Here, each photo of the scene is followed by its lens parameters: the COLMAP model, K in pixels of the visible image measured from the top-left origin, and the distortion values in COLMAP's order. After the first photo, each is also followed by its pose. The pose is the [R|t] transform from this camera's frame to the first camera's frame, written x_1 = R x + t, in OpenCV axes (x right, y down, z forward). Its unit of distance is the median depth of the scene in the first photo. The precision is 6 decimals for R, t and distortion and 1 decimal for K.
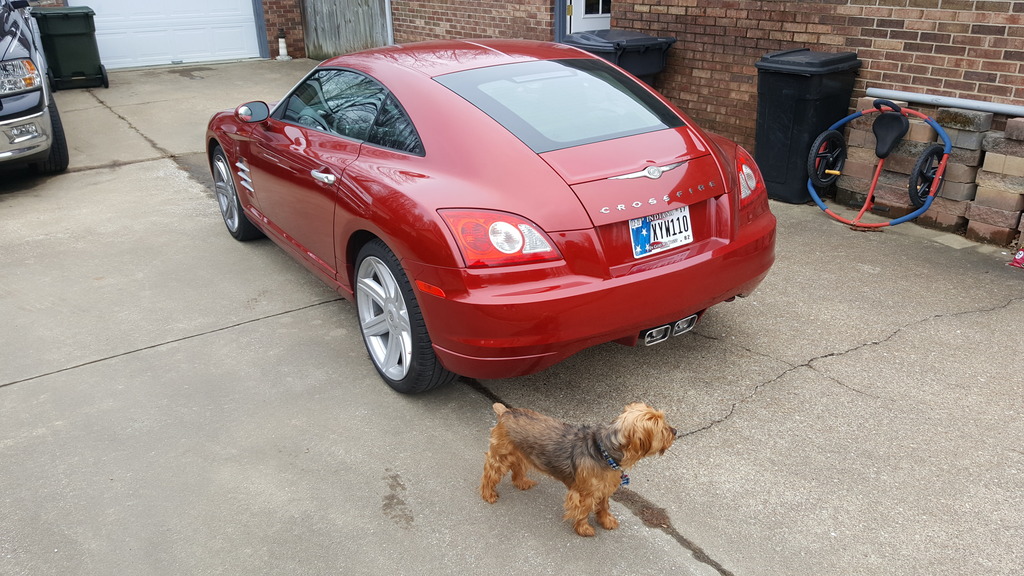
lens RADIAL K [[836.2, 0, 508.6], [0, 836.2, 288.8], [0, 0, 1]] dist [0.002090, -0.006046]
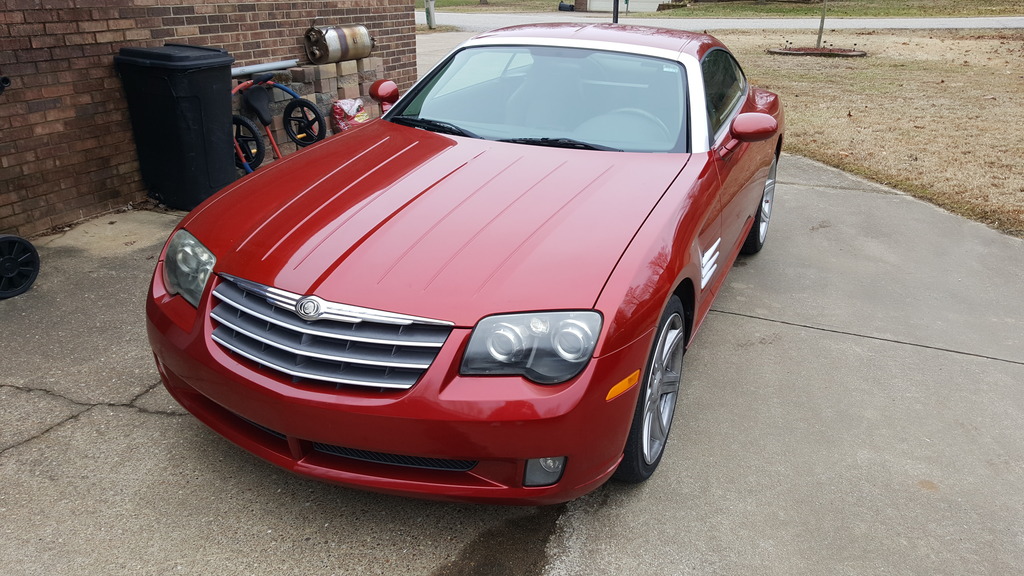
lens RADIAL K [[836.2, 0, 508.6], [0, 836.2, 287.2], [0, 0, 1]] dist [0.002090, -0.006046]
pose [[-0.578039, -0.287032, 0.763861, -0.619739], [0.287689, 0.804304, 0.519933, -0.430493], [-0.763613, 0.520296, -0.382343, 1.174127]]
